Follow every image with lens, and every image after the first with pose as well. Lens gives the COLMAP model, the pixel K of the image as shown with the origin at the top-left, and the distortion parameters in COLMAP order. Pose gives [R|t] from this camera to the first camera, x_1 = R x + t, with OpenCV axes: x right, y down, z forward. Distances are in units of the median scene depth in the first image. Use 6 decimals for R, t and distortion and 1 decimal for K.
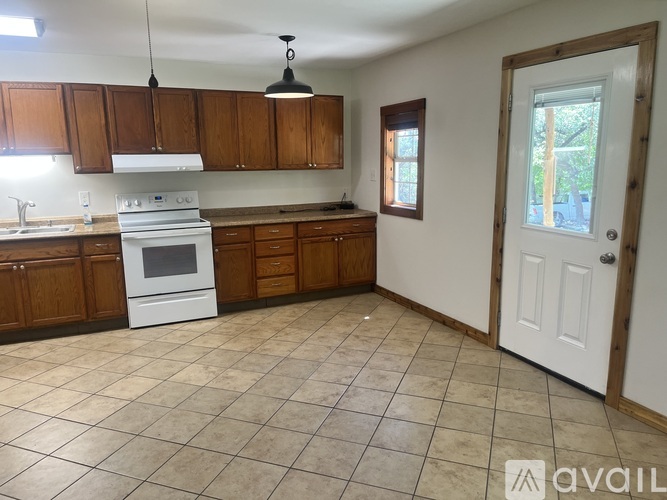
lens RADIAL K [[527.8, 0, 333.5], [0, 527.8, 250.0], [0, 0, 1]] dist [0.035529, -0.014918]
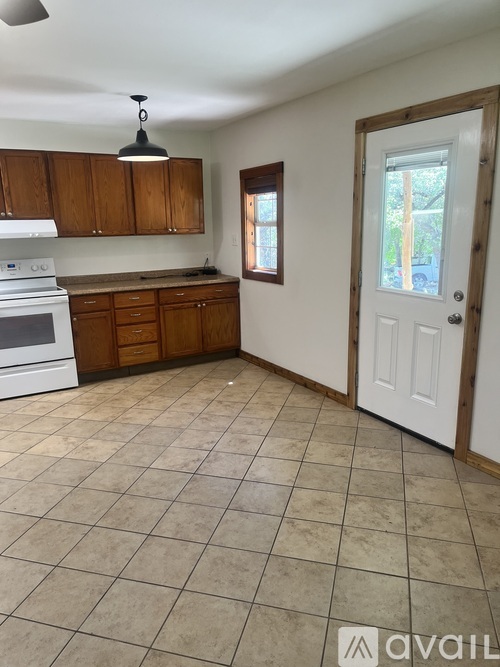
lens RADIAL K [[527.8, 0, 247.5], [0, 527.8, 337.9], [0, 0, 1]] dist [0.035529, -0.014918]
pose [[0.996844, -0.024996, 0.075345, 0.024524], [0.021700, 0.998785, 0.044256, -0.001366], [-0.076360, -0.042482, 0.996175, 0.000737]]
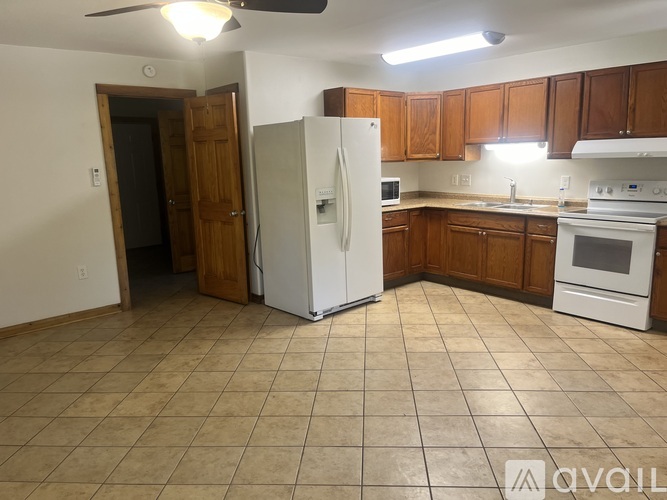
lens RADIAL K [[527.8, 0, 333.5], [0, 527.8, 250.0], [0, 0, 1]] dist [0.035529, -0.014918]
pose [[0.239674, 0.183149, -0.953422, 0.509324], [-0.147570, 0.977506, 0.150679, -0.063265], [0.959572, 0.104583, 0.261311, 0.329616]]
